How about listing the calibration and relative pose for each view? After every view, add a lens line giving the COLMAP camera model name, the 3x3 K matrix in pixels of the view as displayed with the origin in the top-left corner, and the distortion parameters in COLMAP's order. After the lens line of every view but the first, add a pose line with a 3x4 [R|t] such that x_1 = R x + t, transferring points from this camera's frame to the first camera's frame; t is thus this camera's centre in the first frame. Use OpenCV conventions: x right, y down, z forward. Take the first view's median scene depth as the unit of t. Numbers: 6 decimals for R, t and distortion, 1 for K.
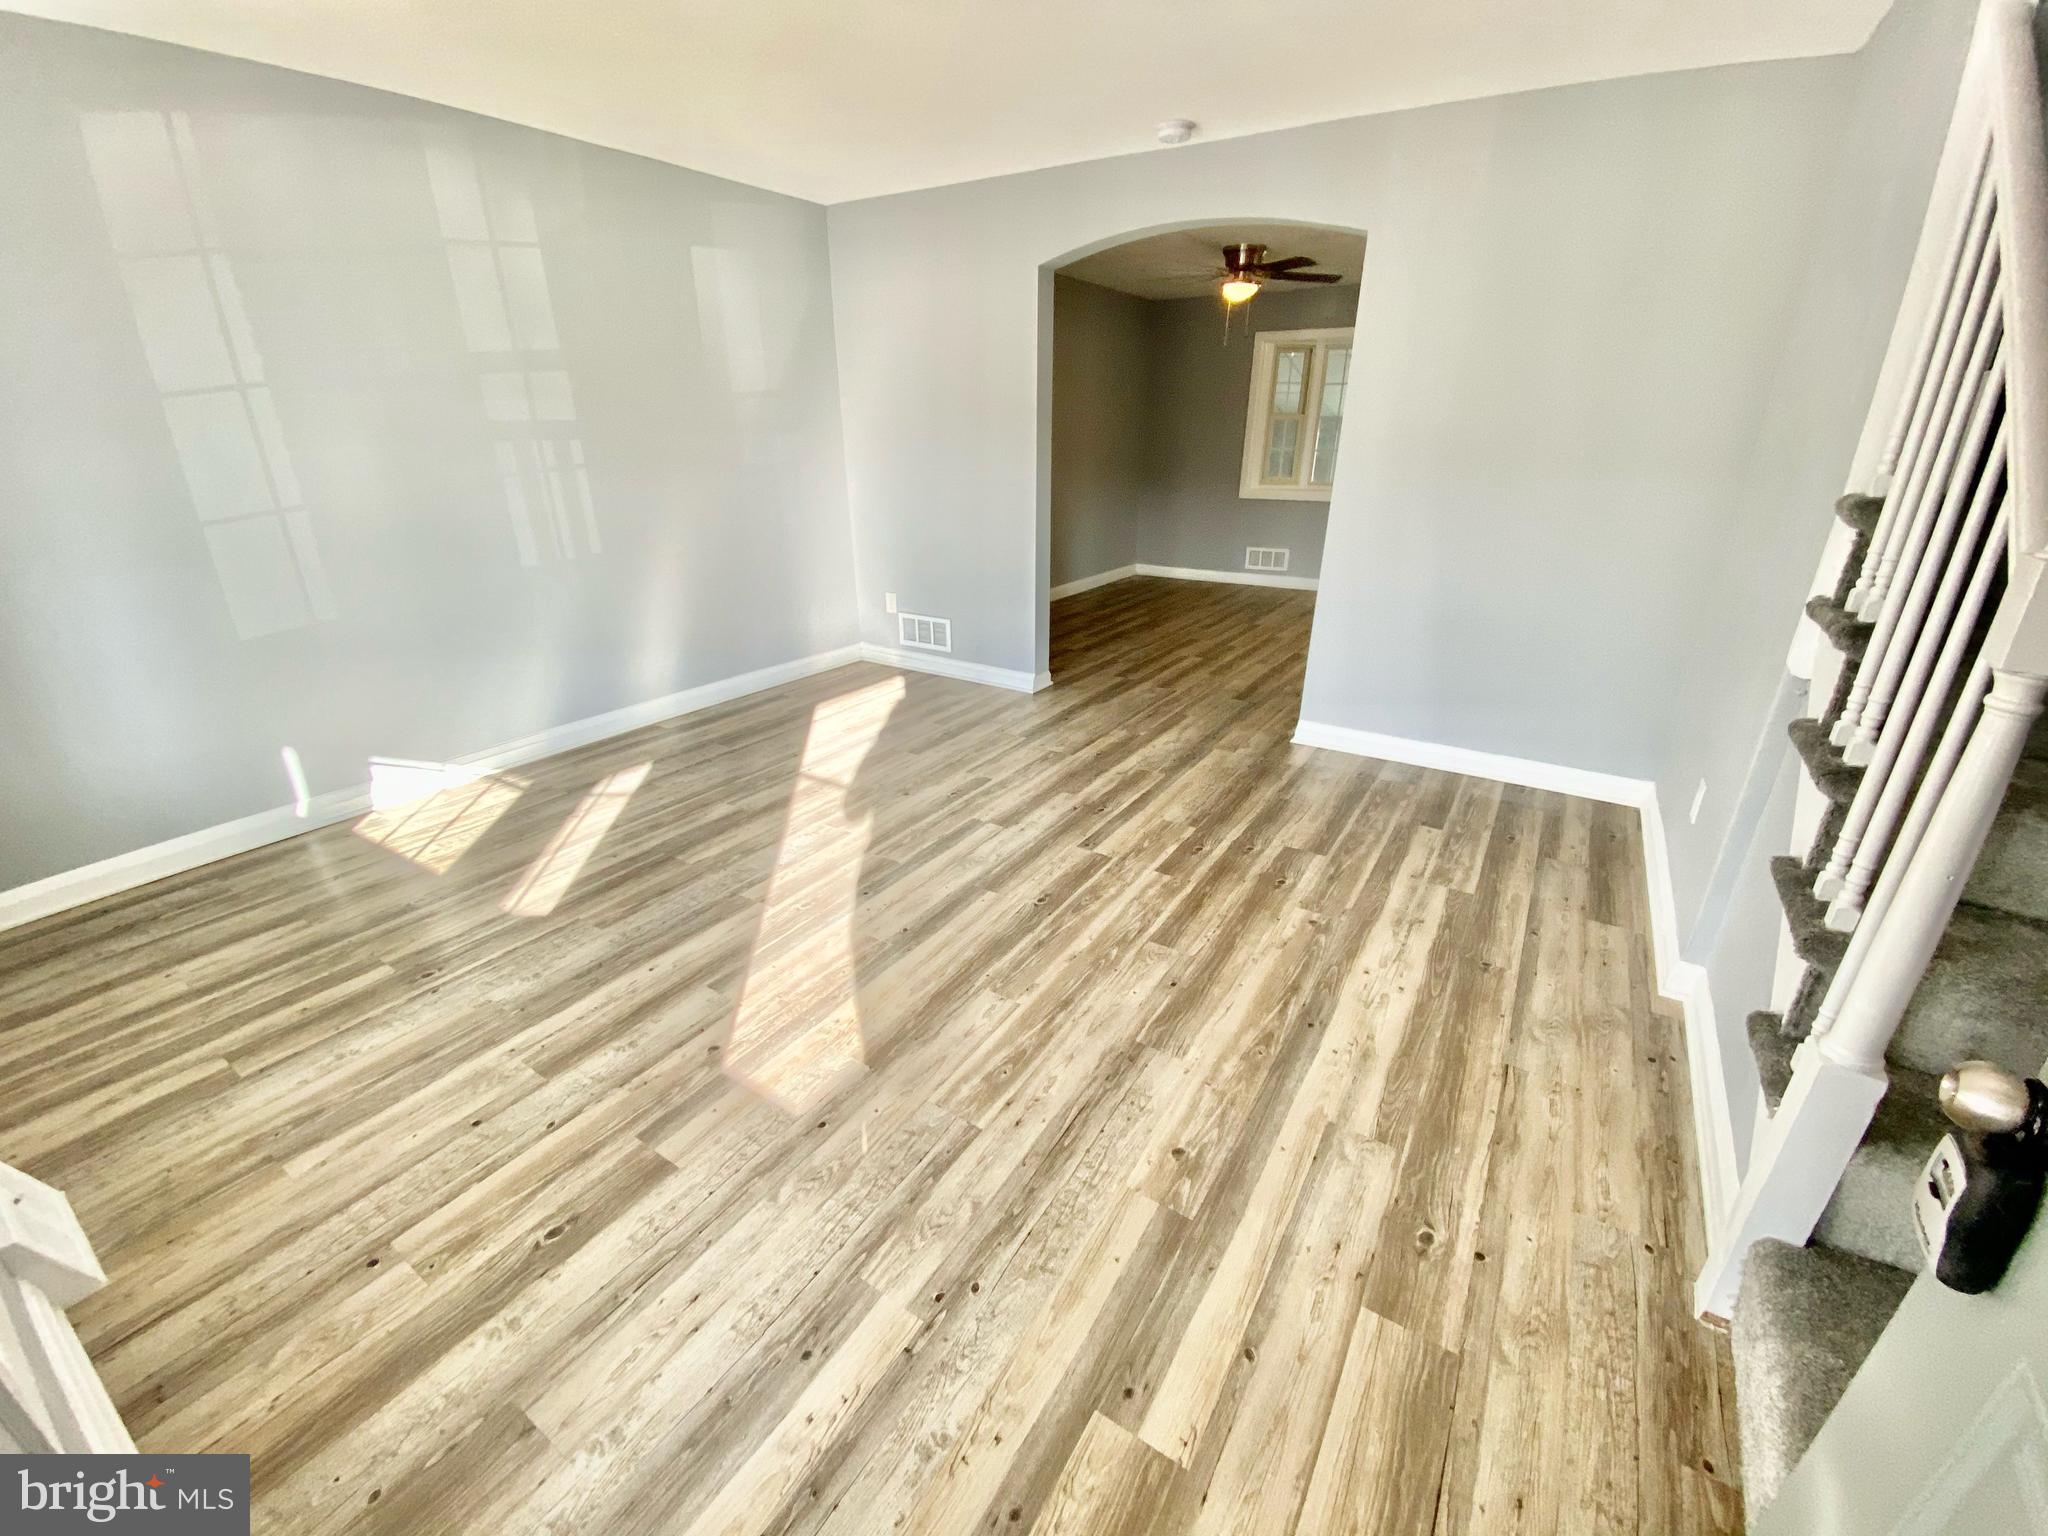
lens RADIAL K [[830.9, 0, 1030.3], [0, 830.9, 767.3], [0, 0, 1]] dist [0.025988, -0.018307]
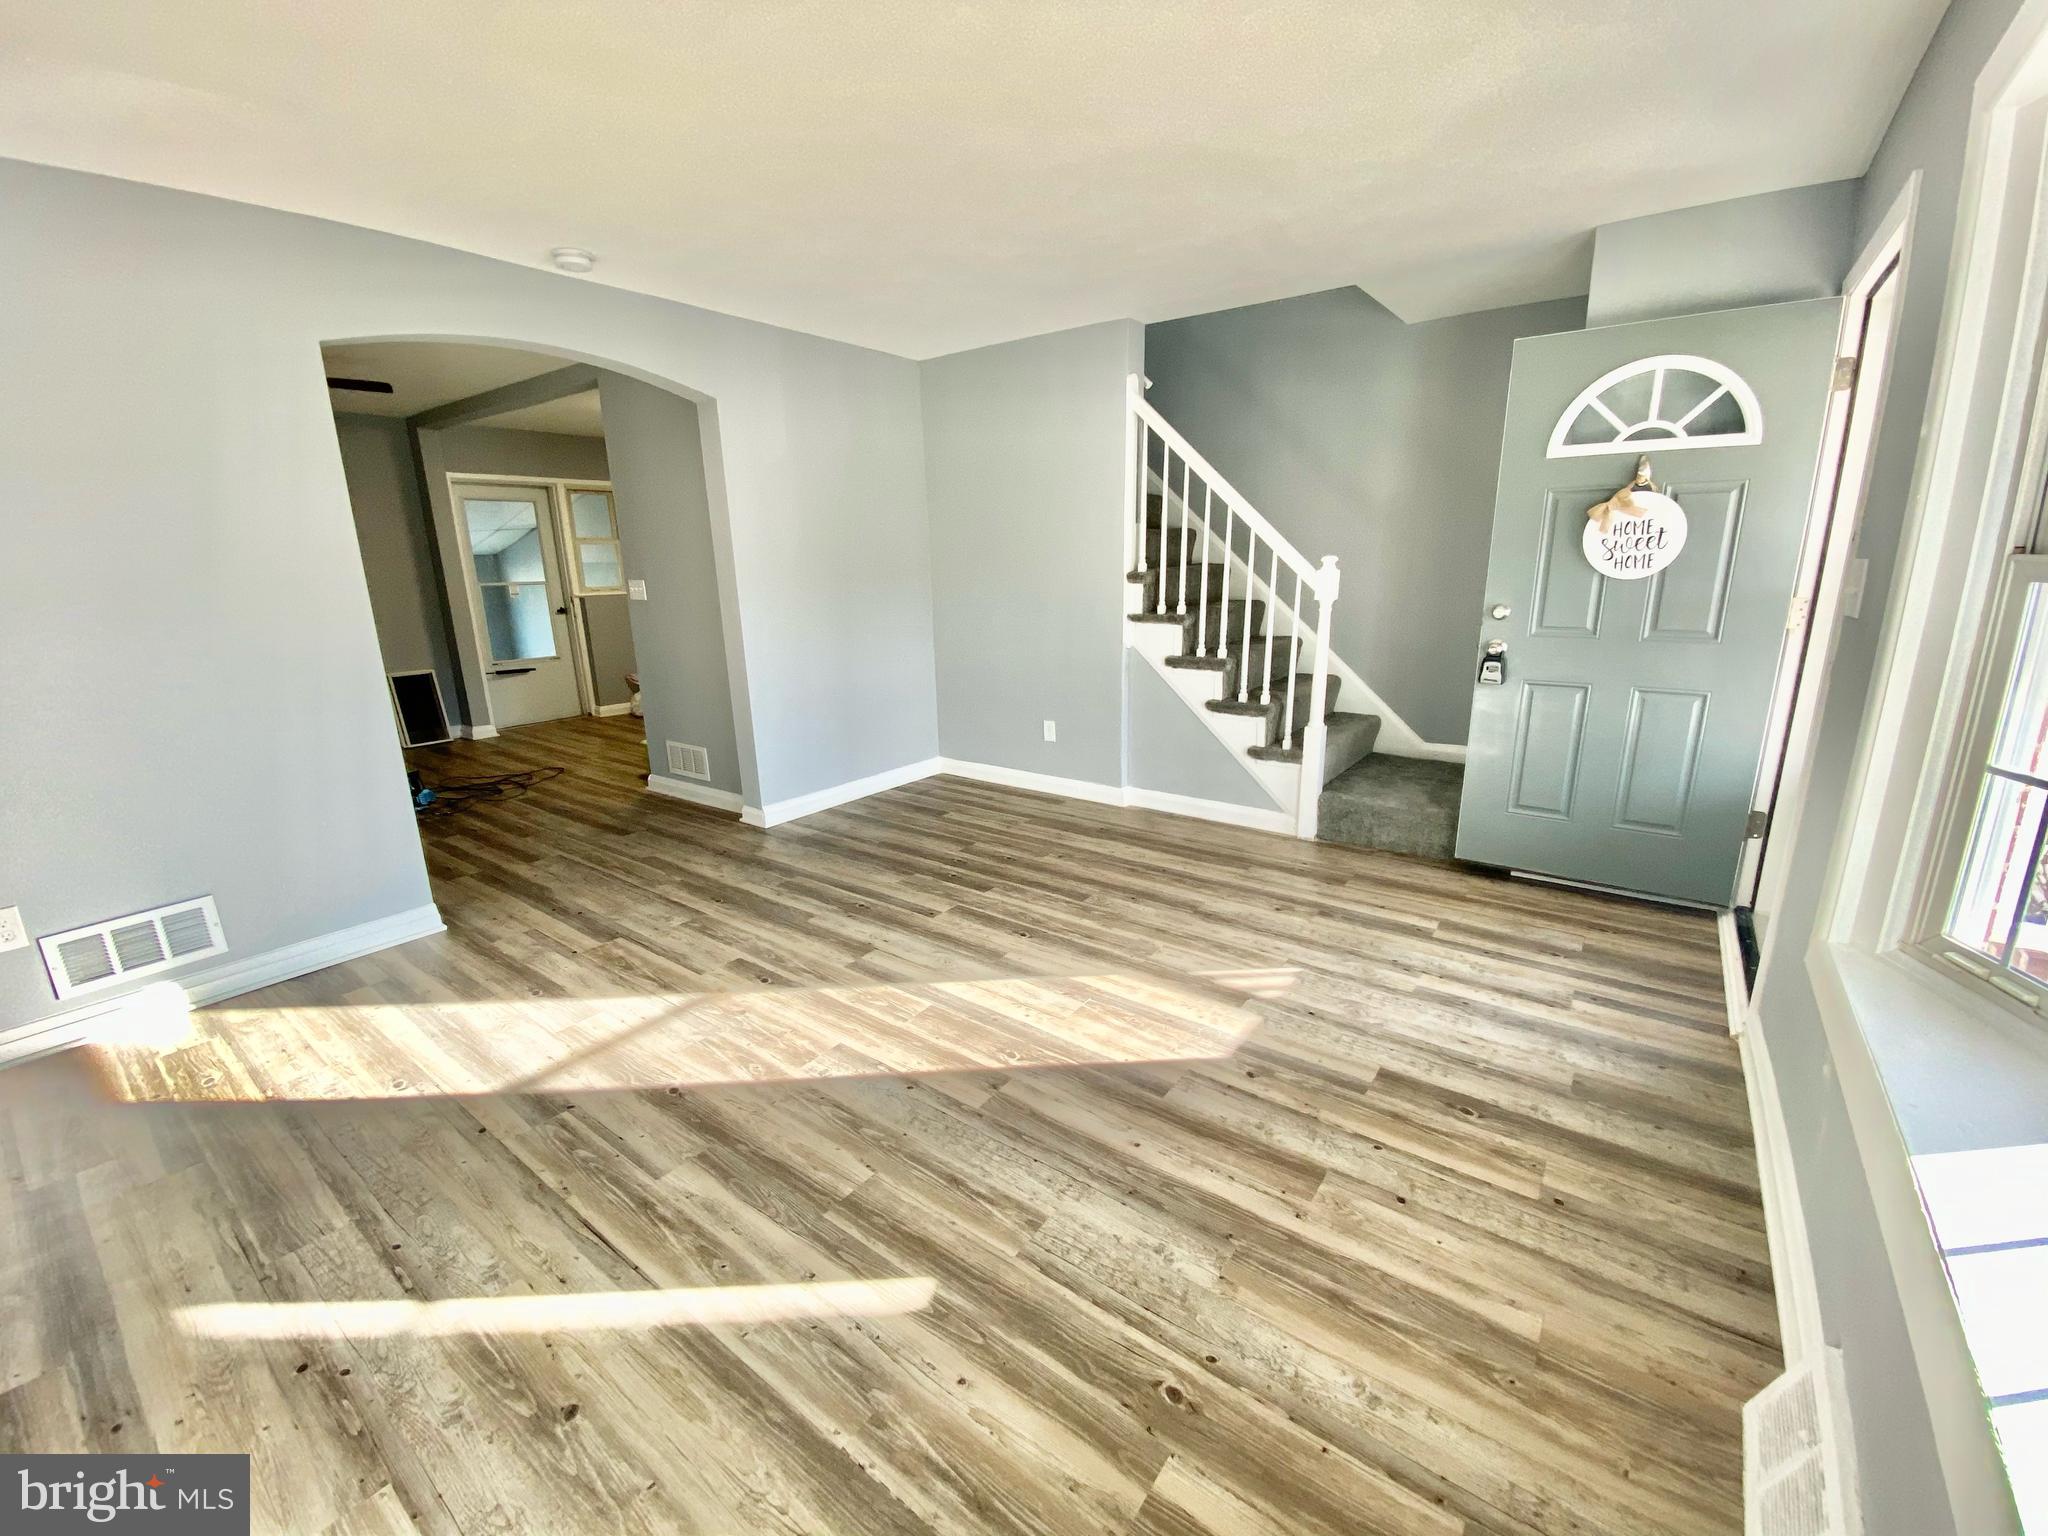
lens RADIAL K [[830.9, 0, 1030.3], [0, 830.9, 767.3], [0, 0, 1]] dist [0.025988, -0.018307]
pose [[0.066380, -0.248331, 0.966398, -1.333159], [0.397098, 0.895104, 0.202735, -0.354142], [-0.915372, 0.370297, 0.158028, 0.929849]]
